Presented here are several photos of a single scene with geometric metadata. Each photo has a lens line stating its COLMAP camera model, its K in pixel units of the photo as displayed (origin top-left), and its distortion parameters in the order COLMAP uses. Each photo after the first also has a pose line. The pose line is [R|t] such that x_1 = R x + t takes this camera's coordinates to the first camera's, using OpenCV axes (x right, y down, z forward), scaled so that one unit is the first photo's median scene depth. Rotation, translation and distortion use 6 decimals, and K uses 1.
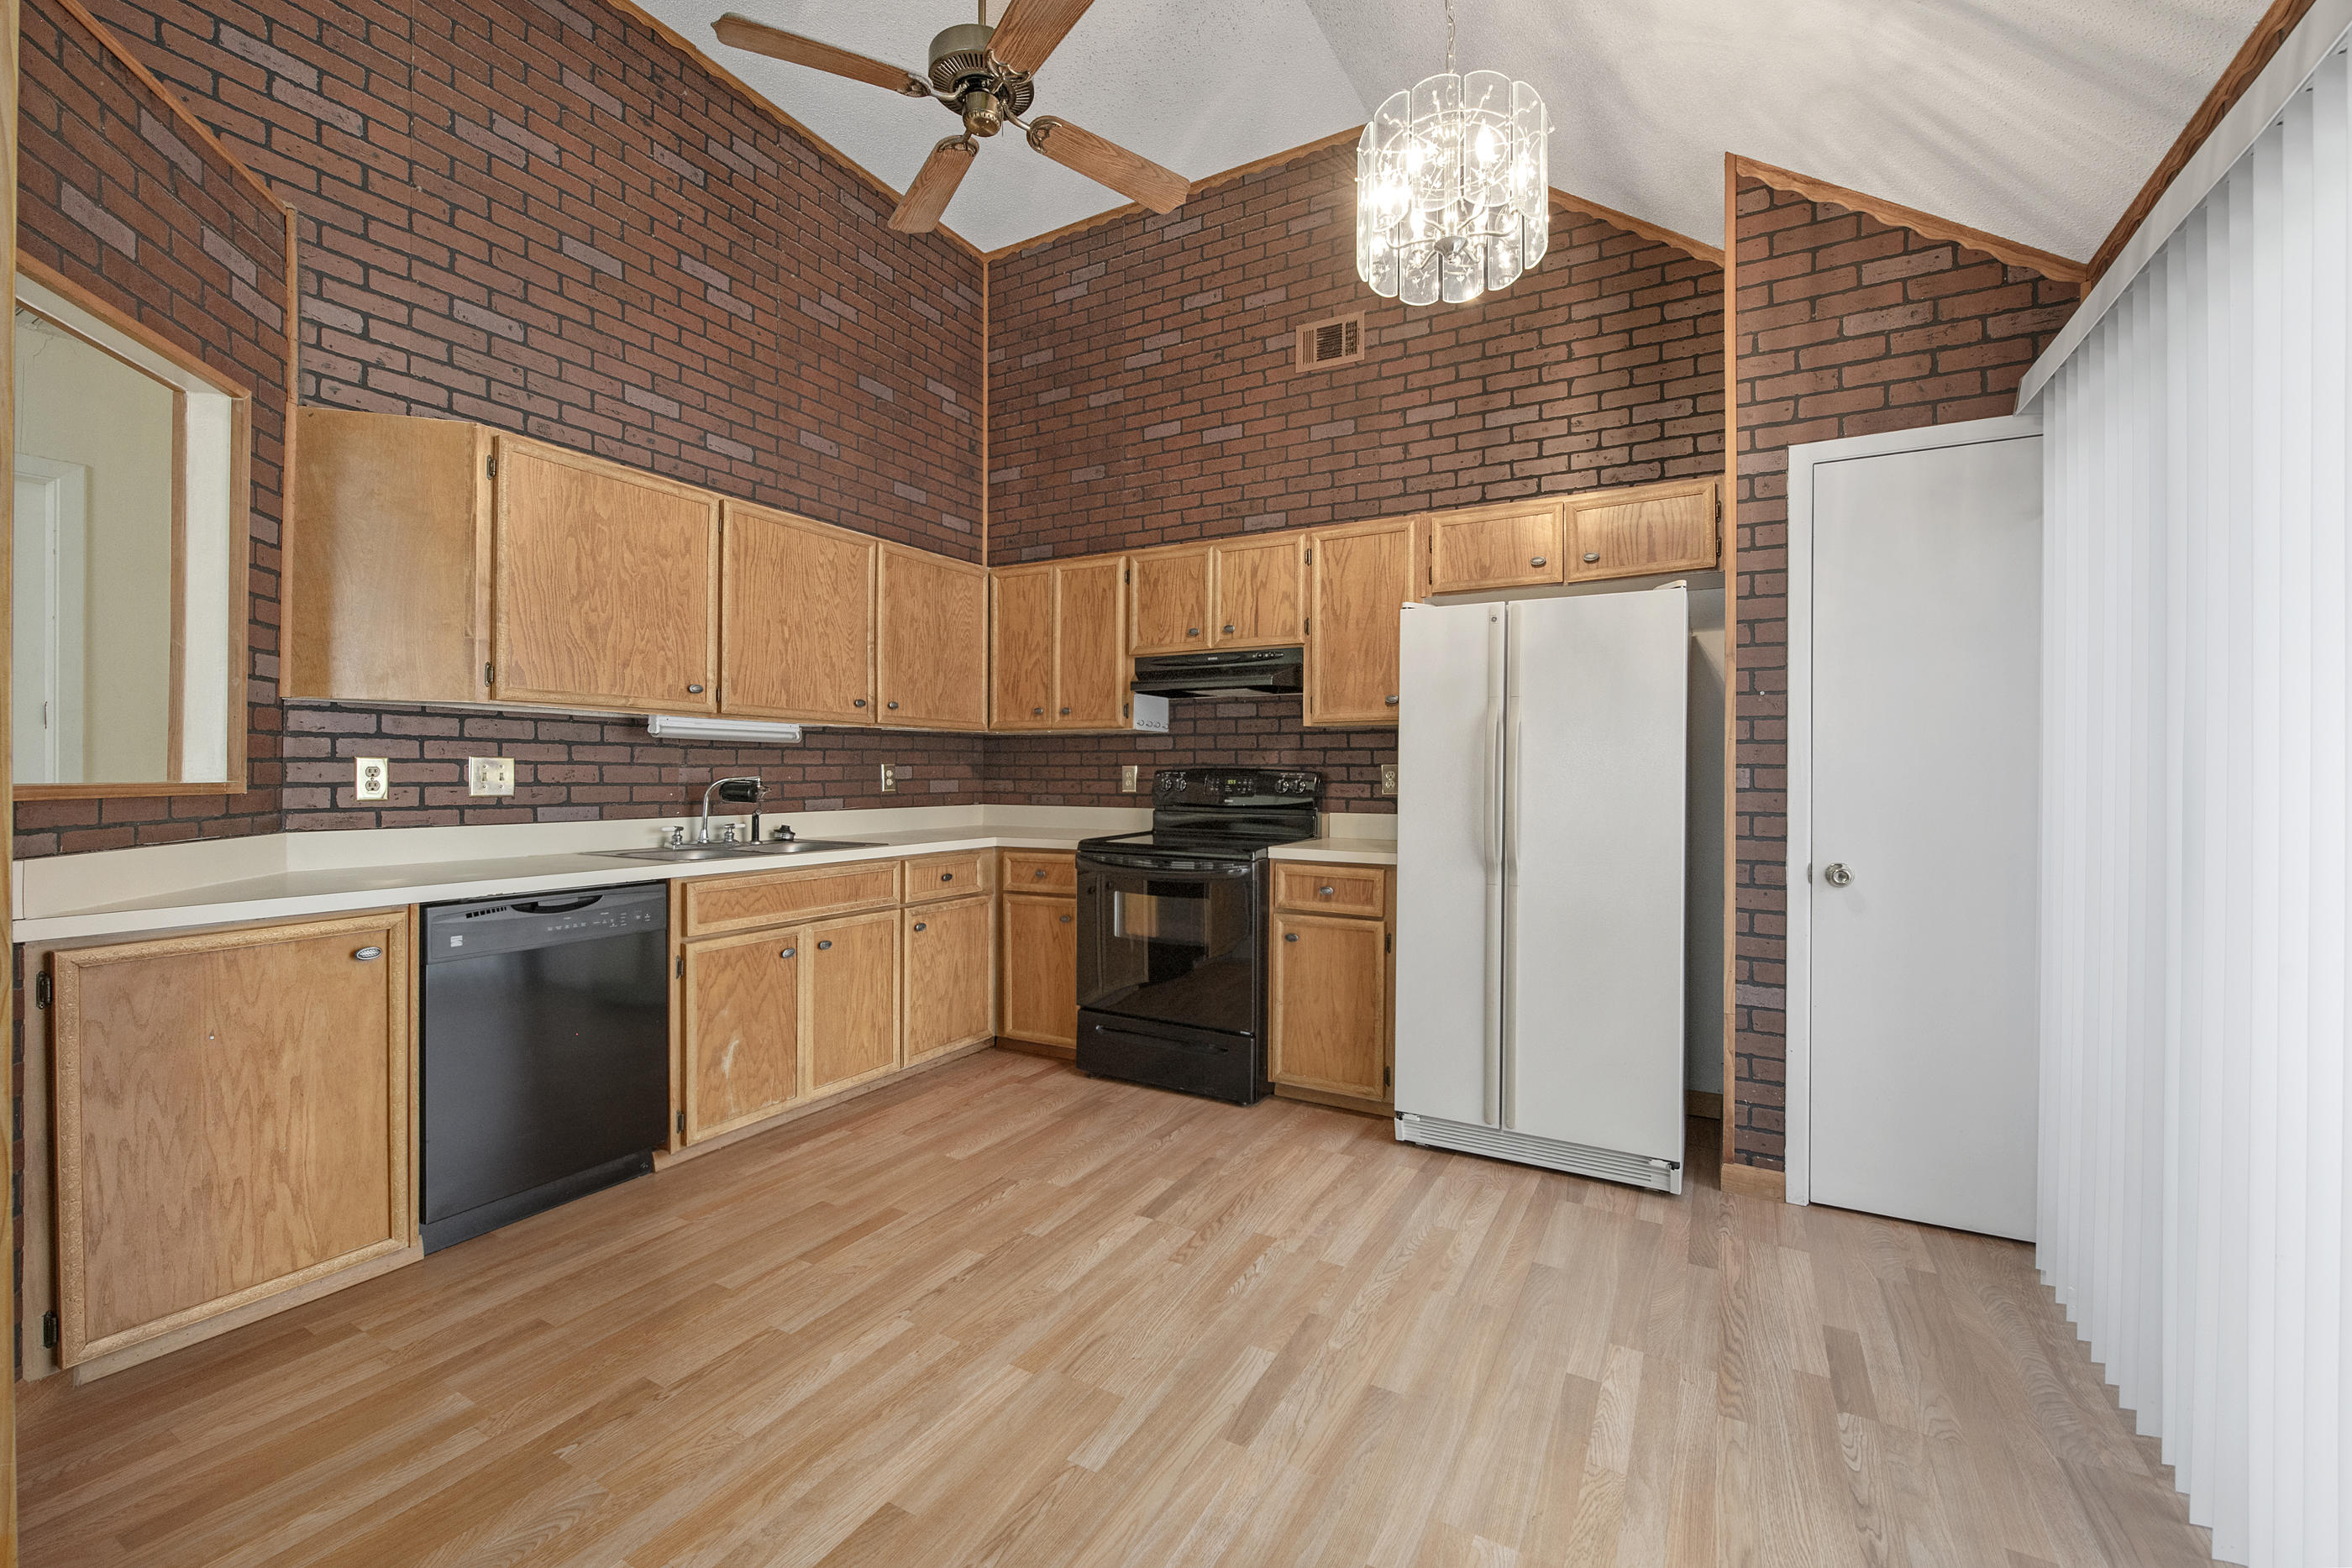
lens RADIAL K [[951.7, 0, 1188.8], [0, 951.7, 777.1], [0, 0, 1]] dist [0.004295, -0.004331]
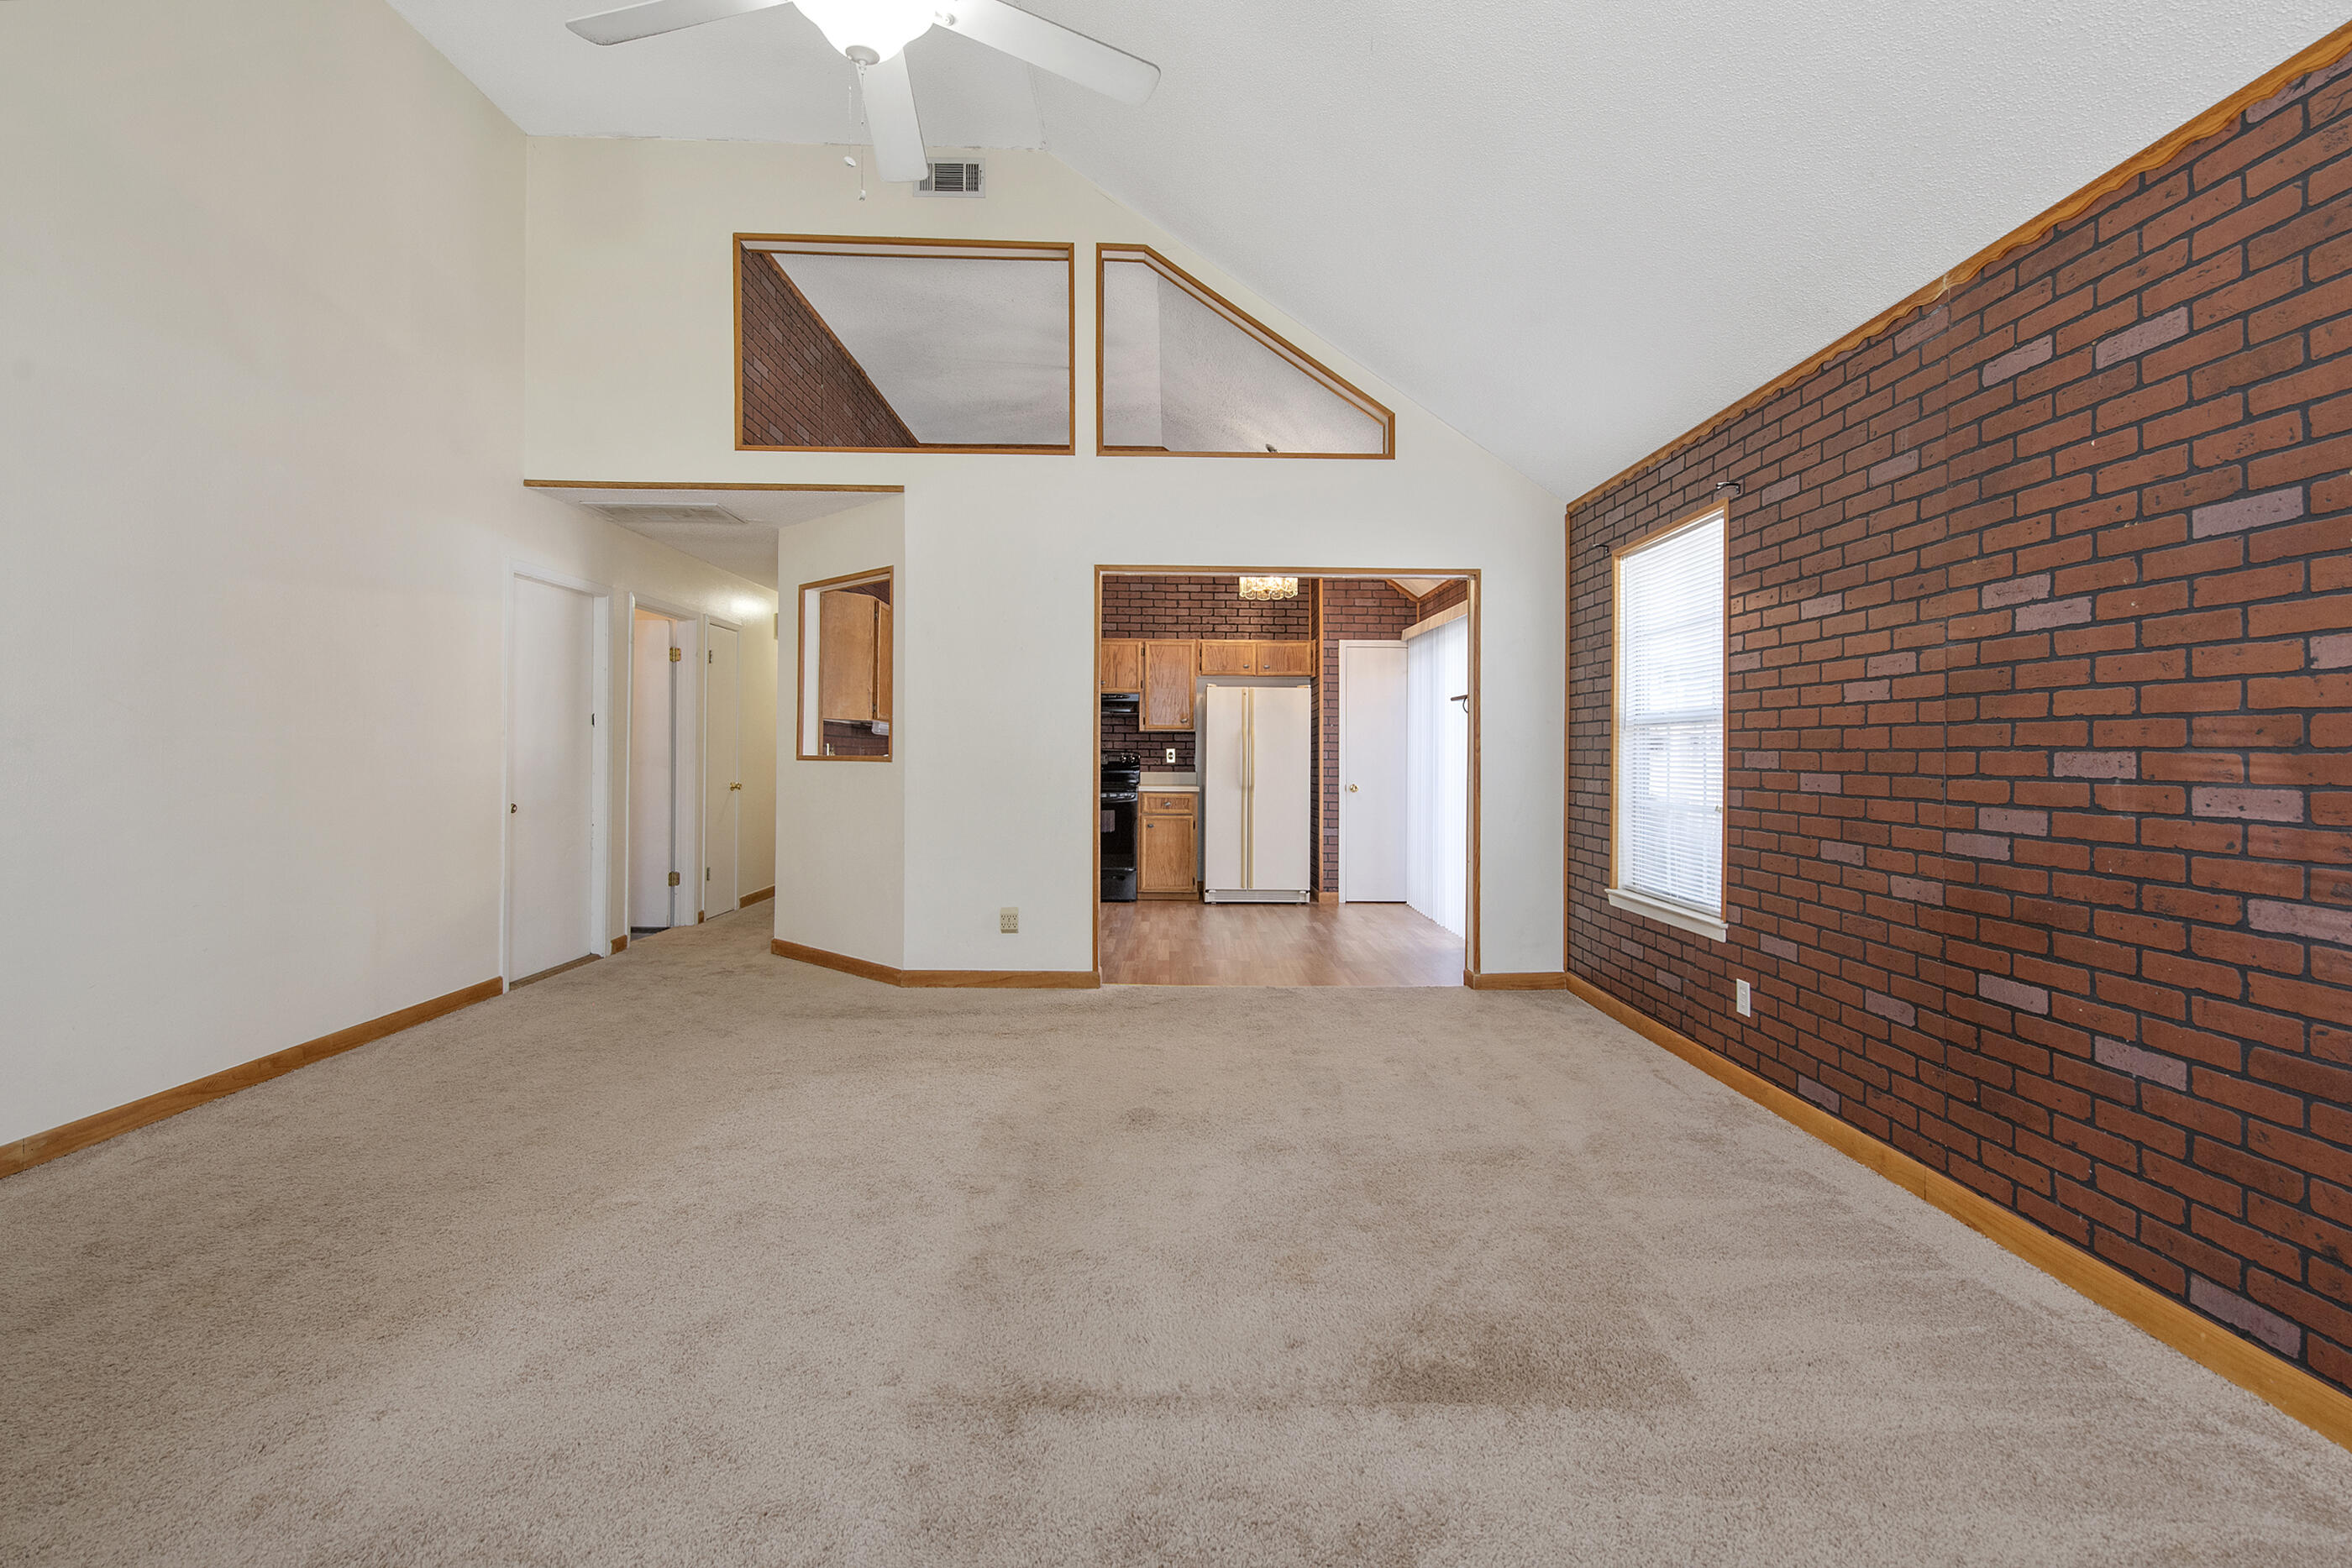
lens RADIAL K [[1000.1, 0, 1130.2], [0, 1000.1, 749.3], [0, 0, 1]] dist [-0.003140, -0.002878]
pose [[0.884311, 0.001334, 0.466897, -1.092480], [-0.000041, 0.999996, -0.002780, -0.007186], [-0.466899, 0.002439, 0.884307, -1.122422]]
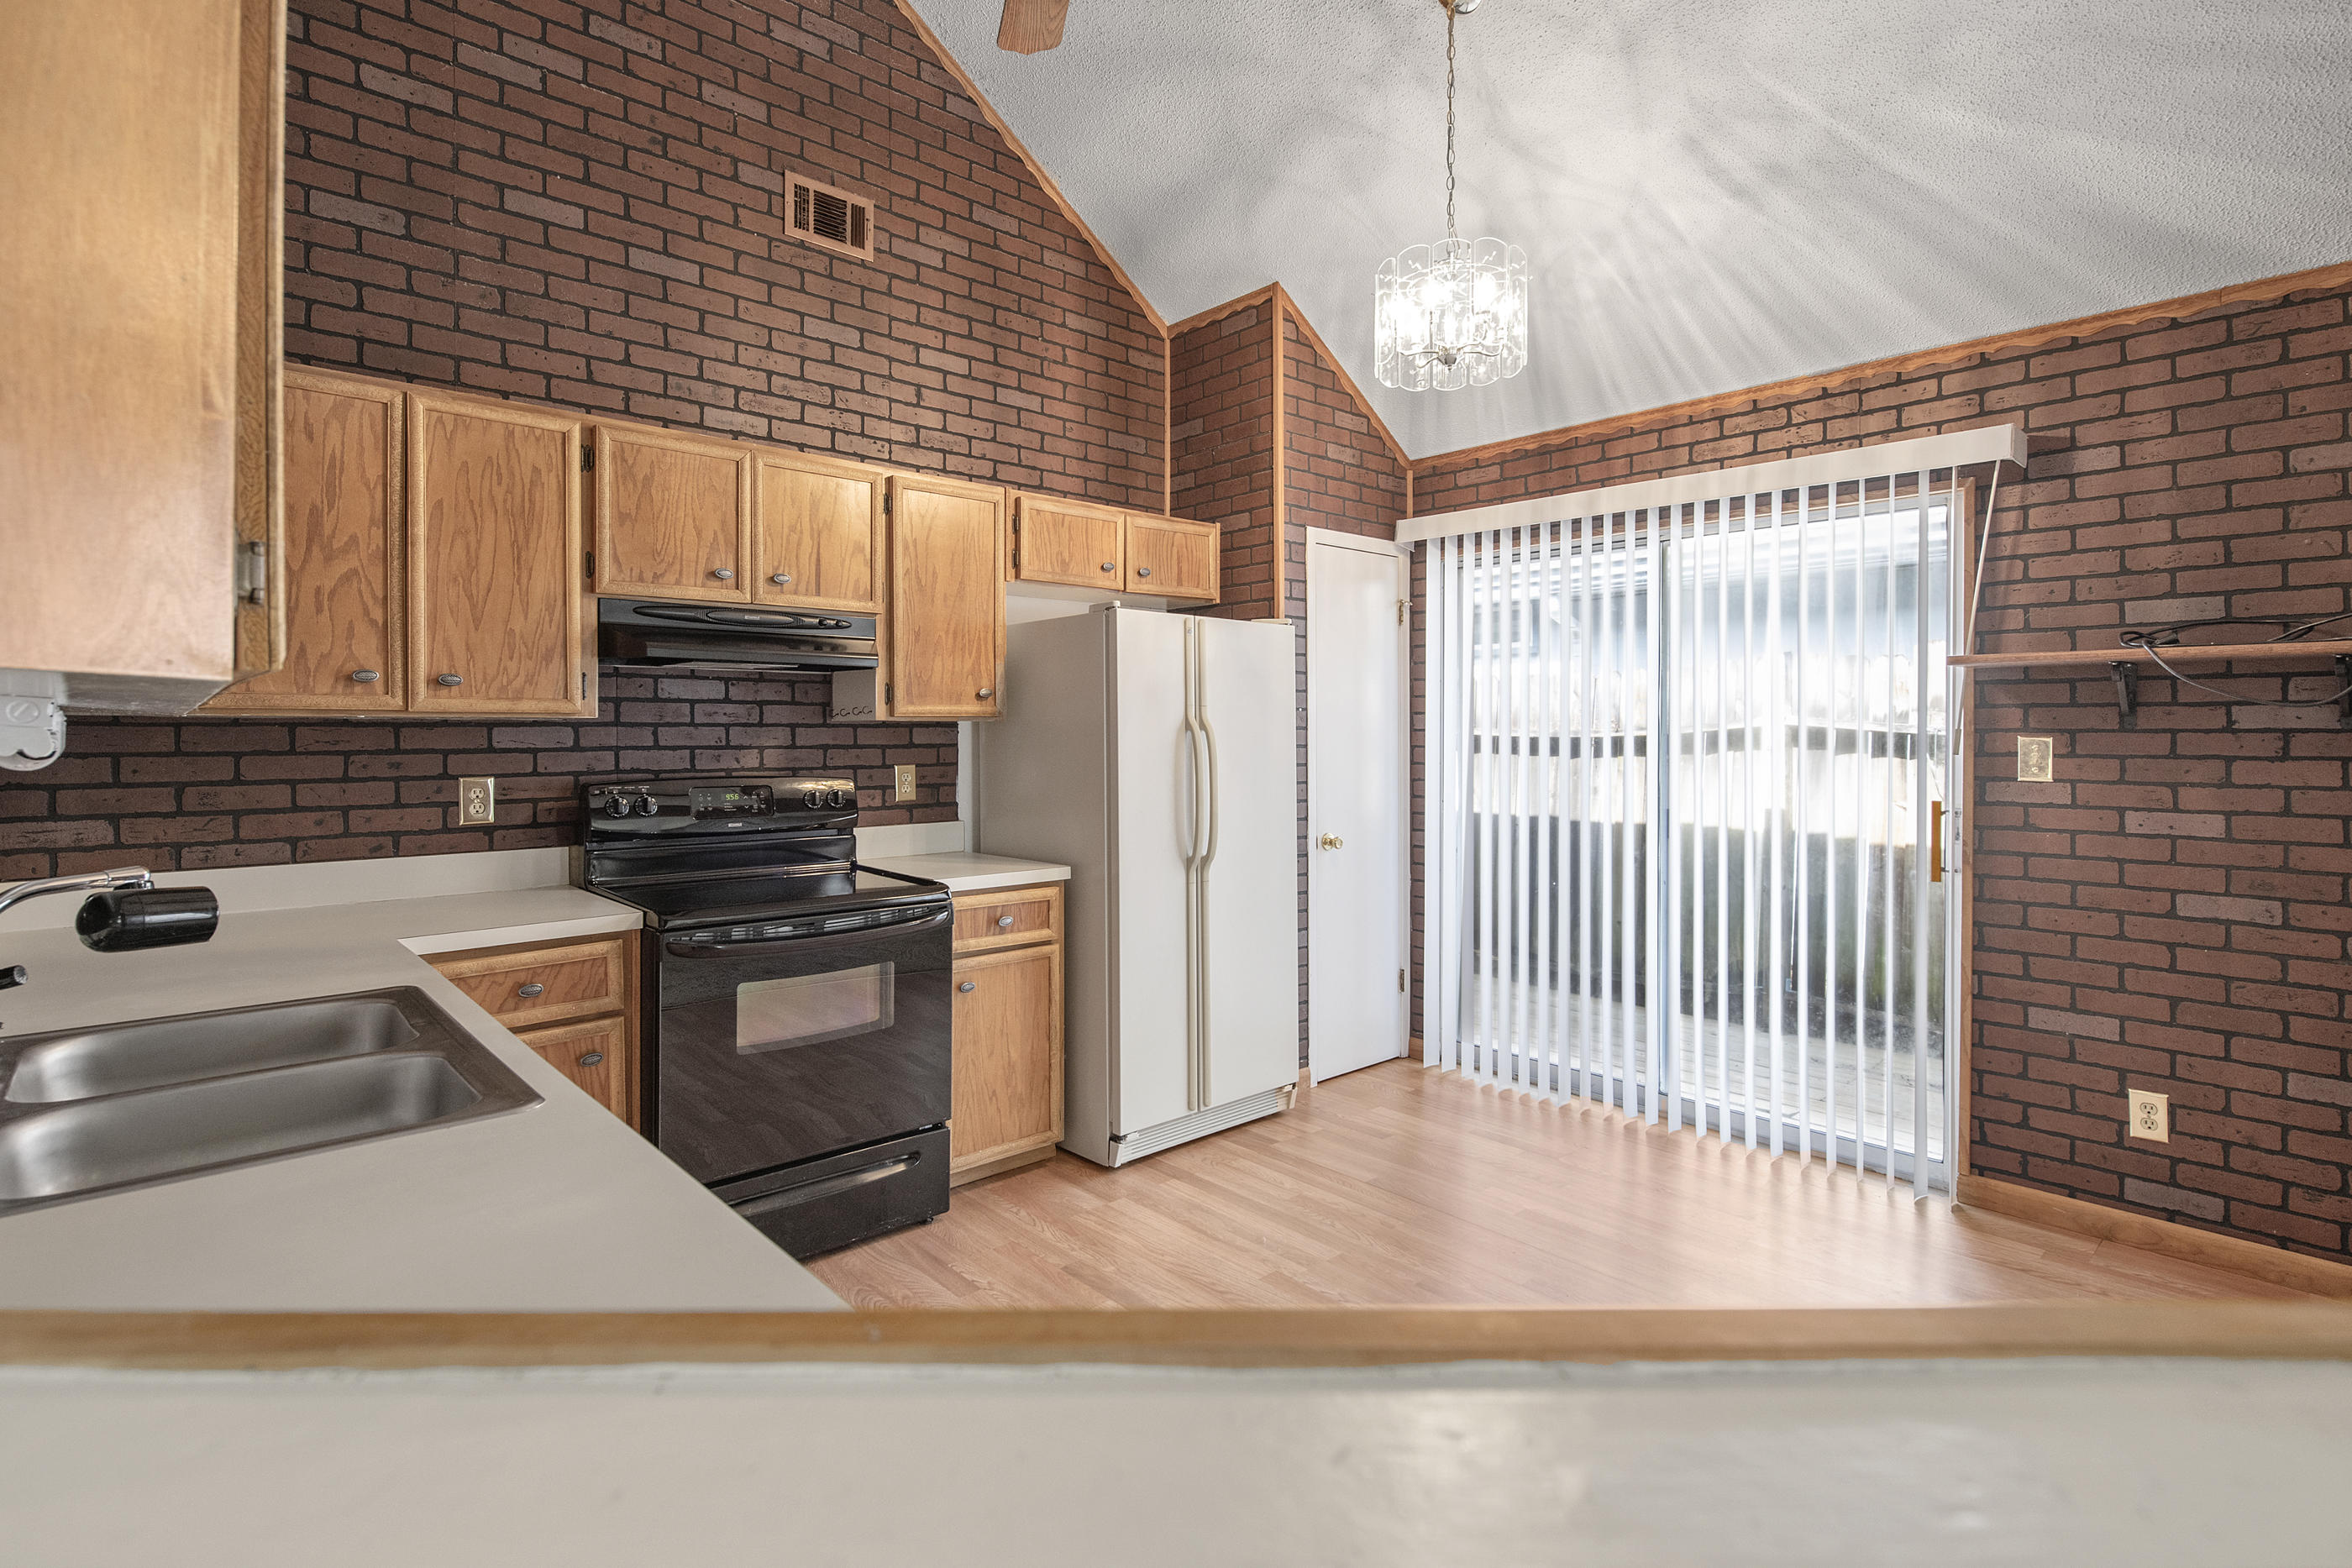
lens RADIAL K [[1129.4, 0, 1144.3], [0, 1129.4, 742.3], [0, 0, 1]] dist [0.001787, -0.000928]
pose [[0.331848, -0.015539, 0.943205, -0.779265], [0.006316, 0.999879, 0.014250, -0.054830], [-0.943312, 0.001228, 0.331906, 0.564136]]
